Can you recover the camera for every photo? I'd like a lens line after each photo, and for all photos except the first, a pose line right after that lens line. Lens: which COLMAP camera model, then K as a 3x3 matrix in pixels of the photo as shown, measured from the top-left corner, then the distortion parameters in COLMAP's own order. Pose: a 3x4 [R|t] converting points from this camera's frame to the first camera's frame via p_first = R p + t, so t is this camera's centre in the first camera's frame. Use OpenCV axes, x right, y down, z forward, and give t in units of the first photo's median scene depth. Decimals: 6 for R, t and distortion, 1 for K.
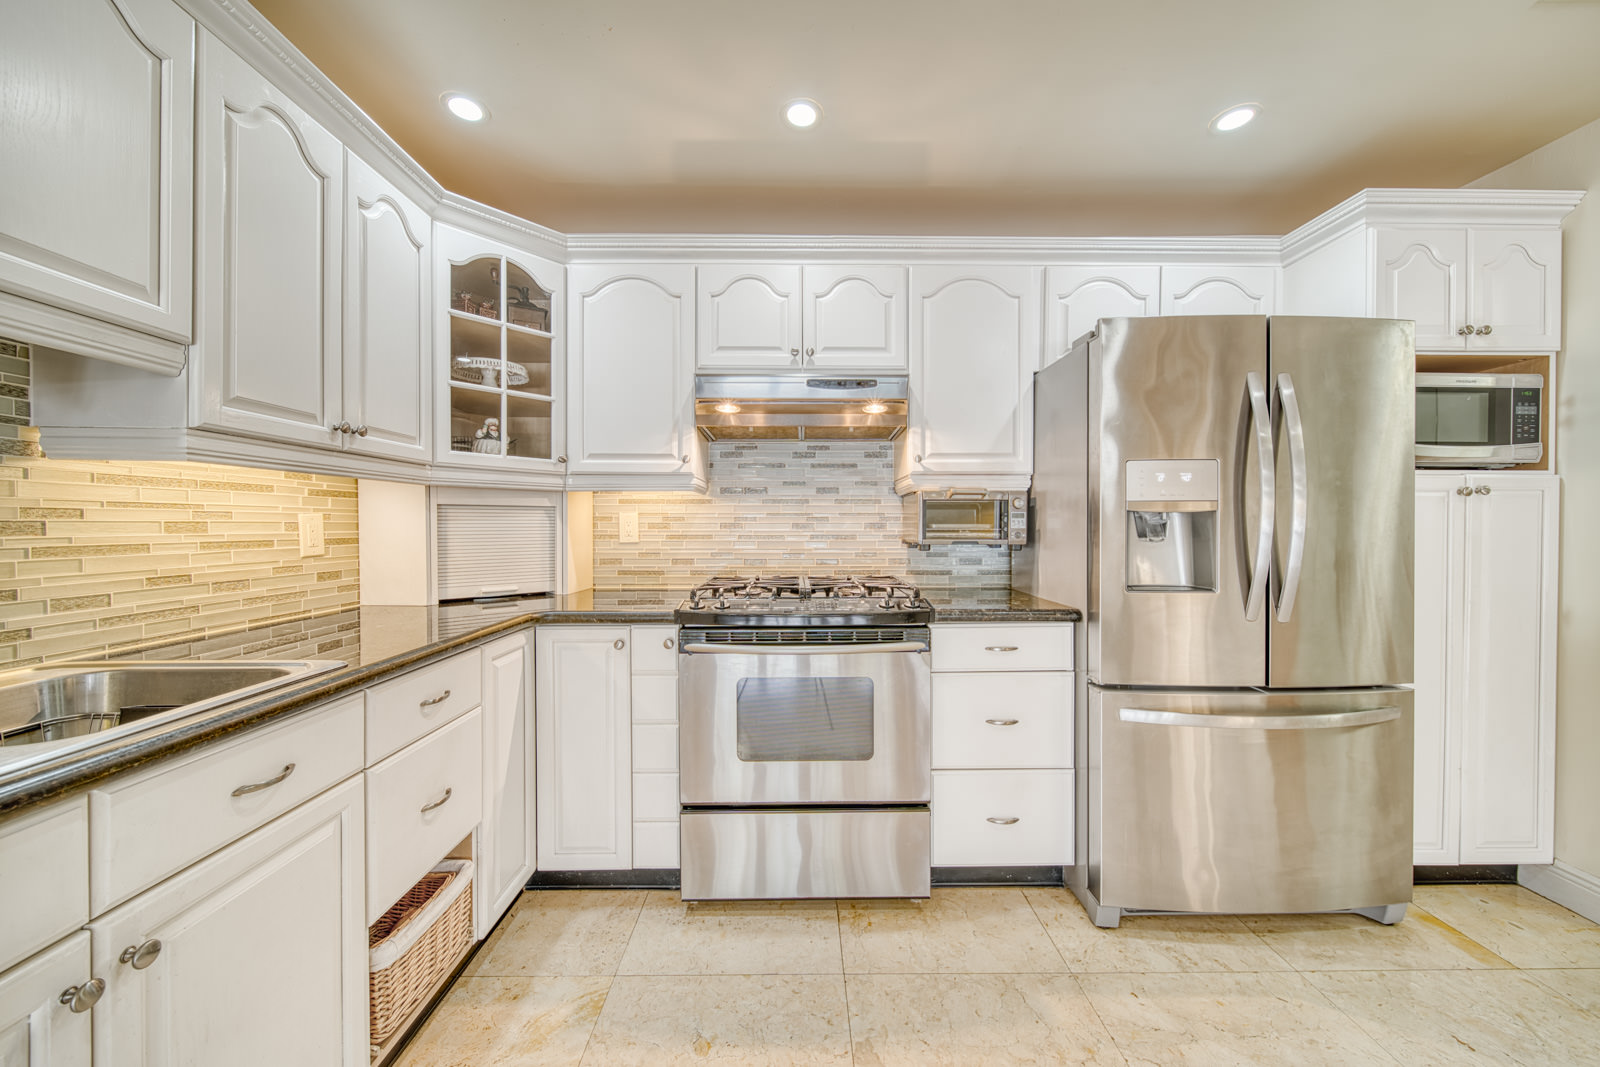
lens RADIAL K [[574.1, 0, 802.8], [0, 574.1, 531.5], [0, 0, 1]] dist [-0.000787, -0.000479]
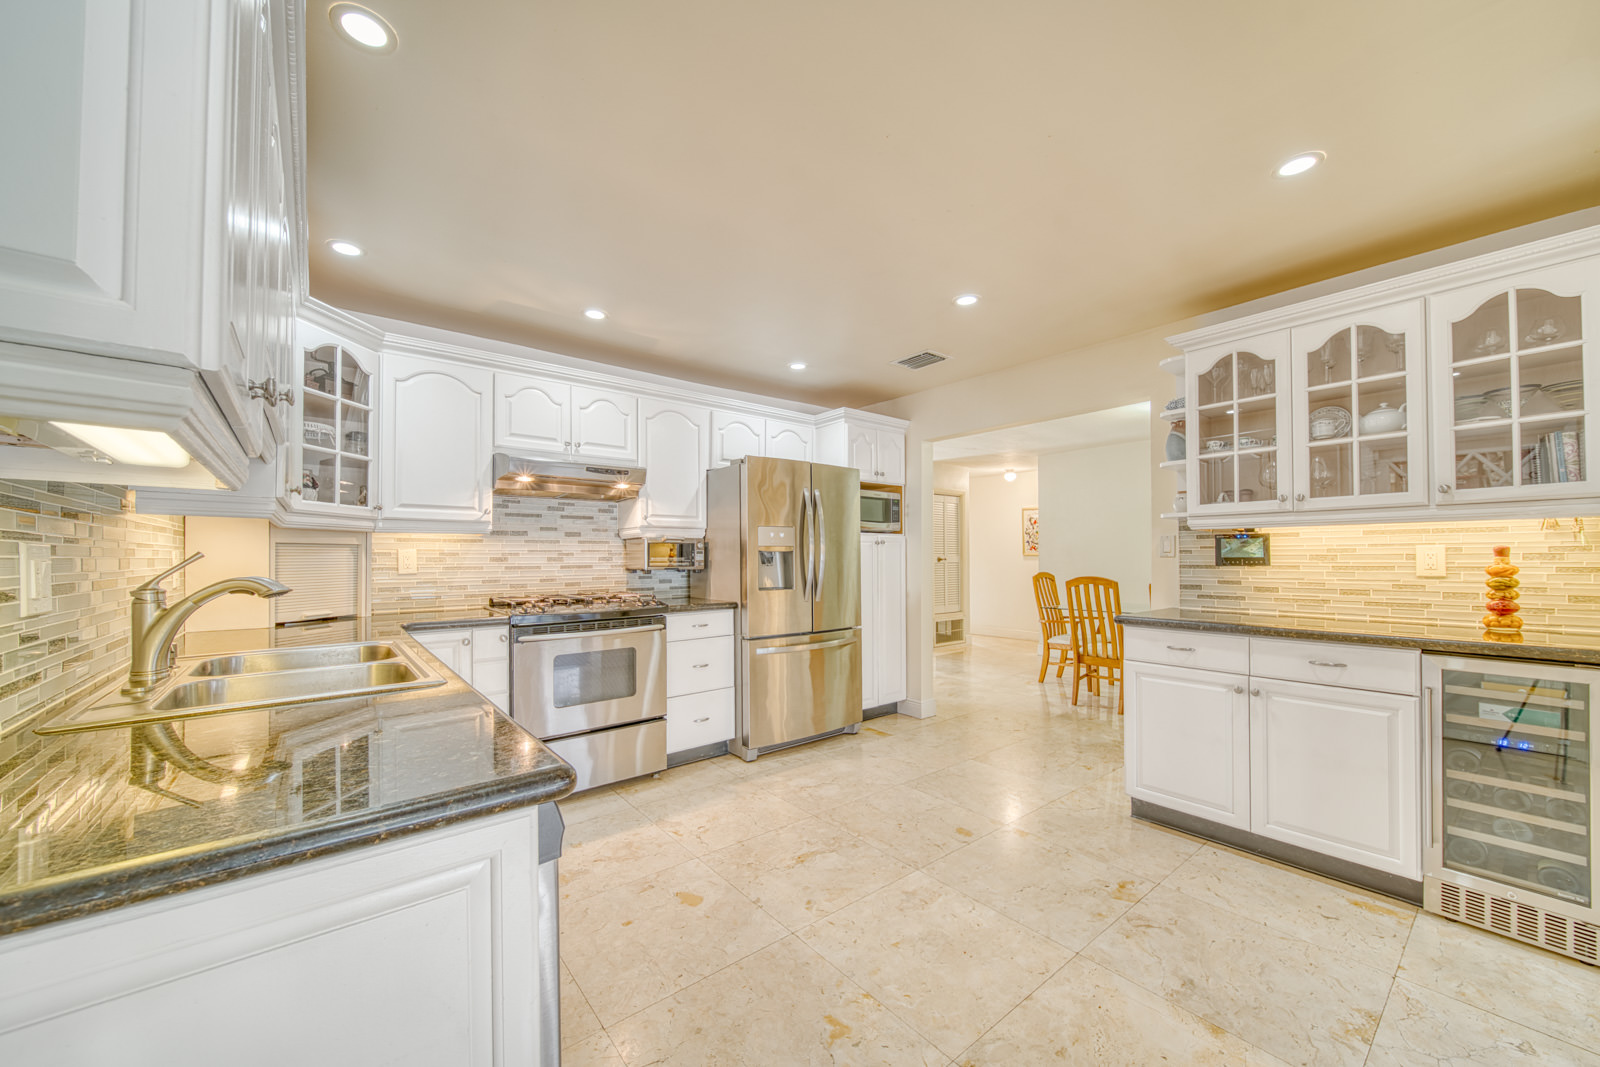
lens RADIAL K [[574.1, 0, 802.8], [0, 574.1, 531.5], [0, 0, 1]] dist [-0.000787, -0.000479]
pose [[0.781213, 0.024534, 0.623782, -0.513447], [0.011020, 0.998530, -0.053075, 0.004657], [-0.624167, 0.048337, 0.779794, -0.605531]]
